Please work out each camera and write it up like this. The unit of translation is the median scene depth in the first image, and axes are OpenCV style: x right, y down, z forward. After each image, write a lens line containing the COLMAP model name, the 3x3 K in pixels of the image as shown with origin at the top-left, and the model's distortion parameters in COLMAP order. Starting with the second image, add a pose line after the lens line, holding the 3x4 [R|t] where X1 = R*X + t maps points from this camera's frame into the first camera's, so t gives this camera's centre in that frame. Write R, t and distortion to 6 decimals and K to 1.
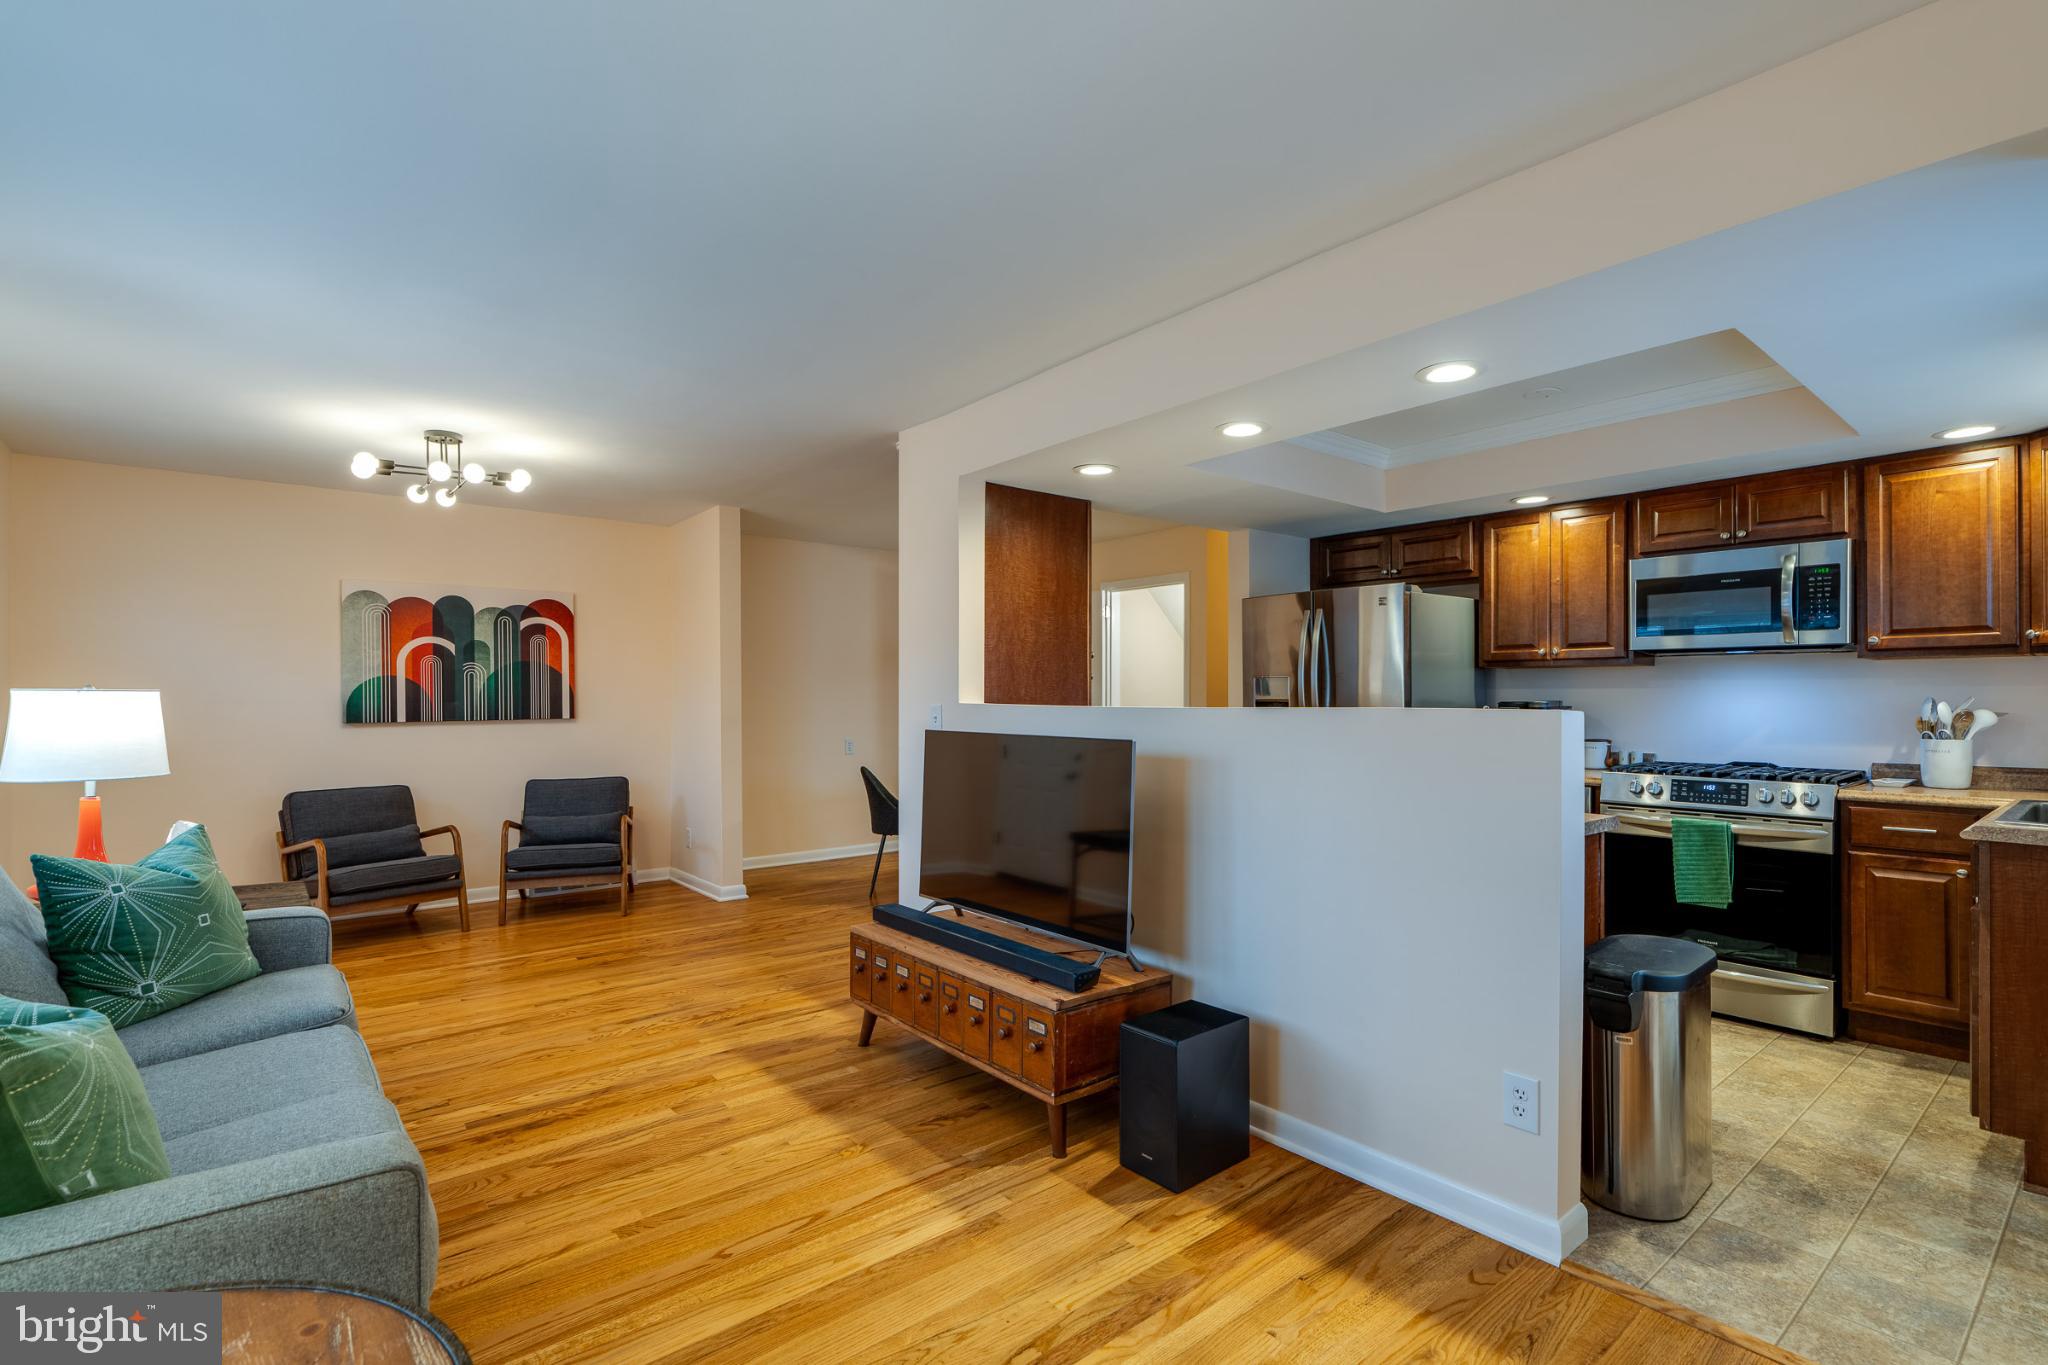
lens RADIAL K [[946.2, 0, 1046.5], [0, 946.2, 666.2], [0, 0, 1]] dist [0.001125, 0.001265]
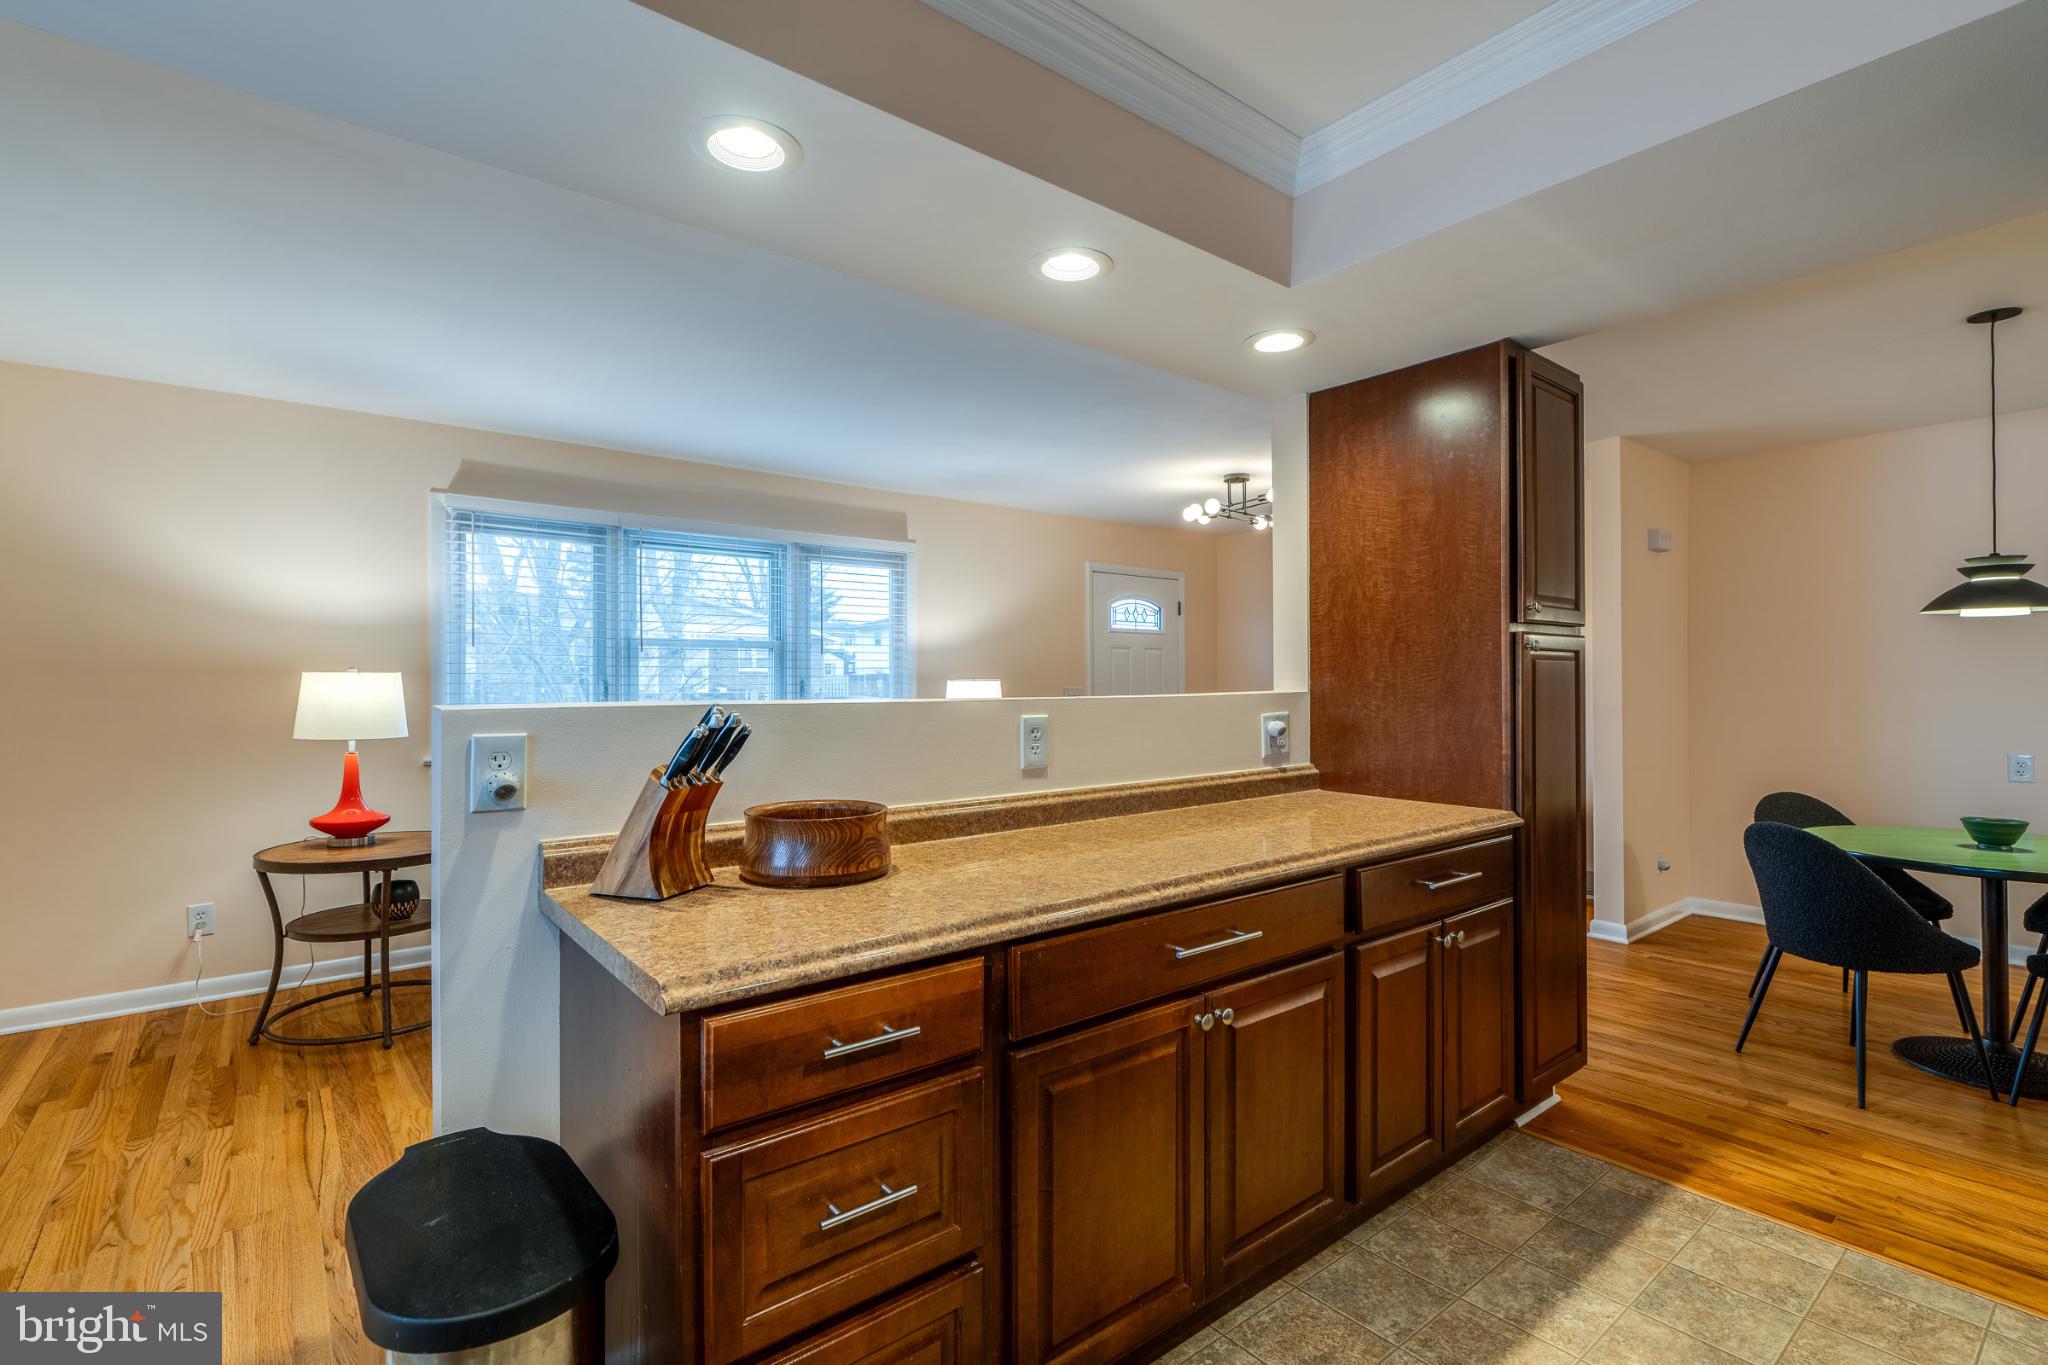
lens RADIAL K [[940.9, 0, 1017.1], [0, 940.9, 682.5], [0, 0, 1]] dist [-0.002652, 0.000064]
pose [[-0.027904, 0.004172, -0.999602, 0.778583], [0.035147, 0.999377, 0.003190, 0.025362], [0.998993, -0.035044, -0.028033, 0.896980]]
